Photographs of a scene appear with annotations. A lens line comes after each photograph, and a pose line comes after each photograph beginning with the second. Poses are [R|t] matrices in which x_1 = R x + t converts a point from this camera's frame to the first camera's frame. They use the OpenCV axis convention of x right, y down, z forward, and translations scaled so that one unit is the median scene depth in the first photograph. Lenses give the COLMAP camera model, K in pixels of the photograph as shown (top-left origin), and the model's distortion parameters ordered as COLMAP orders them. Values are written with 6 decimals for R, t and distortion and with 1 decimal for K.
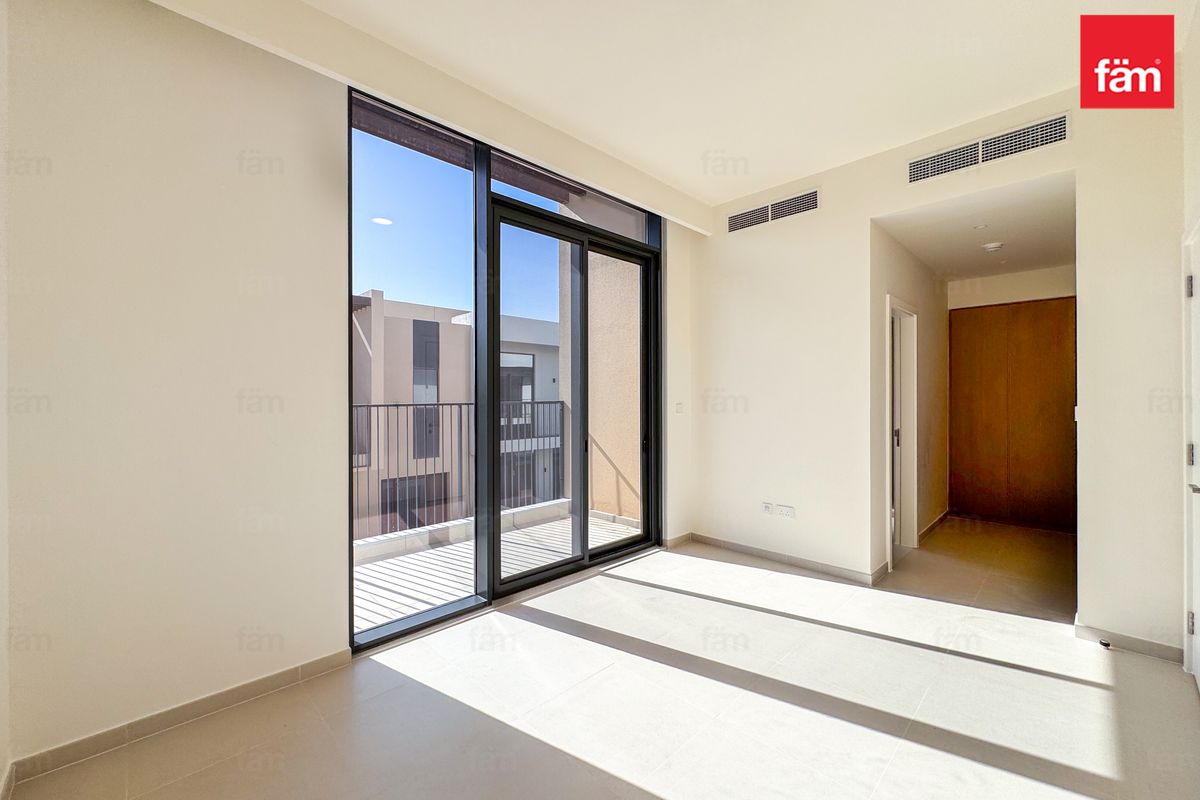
lens RADIAL K [[481.7, 0, 606.7], [0, 481.7, 390.3], [0, 0, 1]] dist [-0.000856, -0.000220]
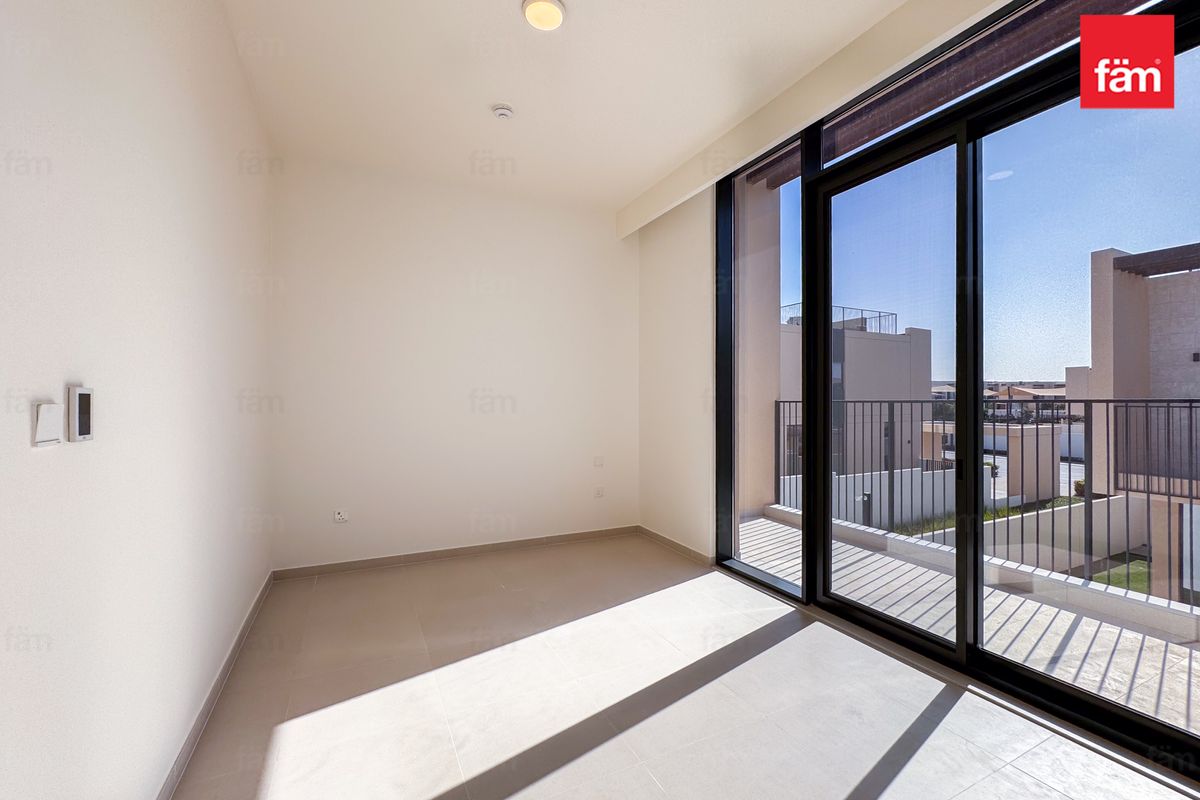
lens RADIAL K [[478.8, 0, 600.0], [0, 478.8, 400.0], [0, 0, 1]] dist [-0.000314, -0.000365]
pose [[-0.303754, 0.016315, -0.952611, 0.729474], [0.026532, 0.999610, 0.008660, 0.005635], [0.952381, -0.022644, -0.304068, 0.814355]]
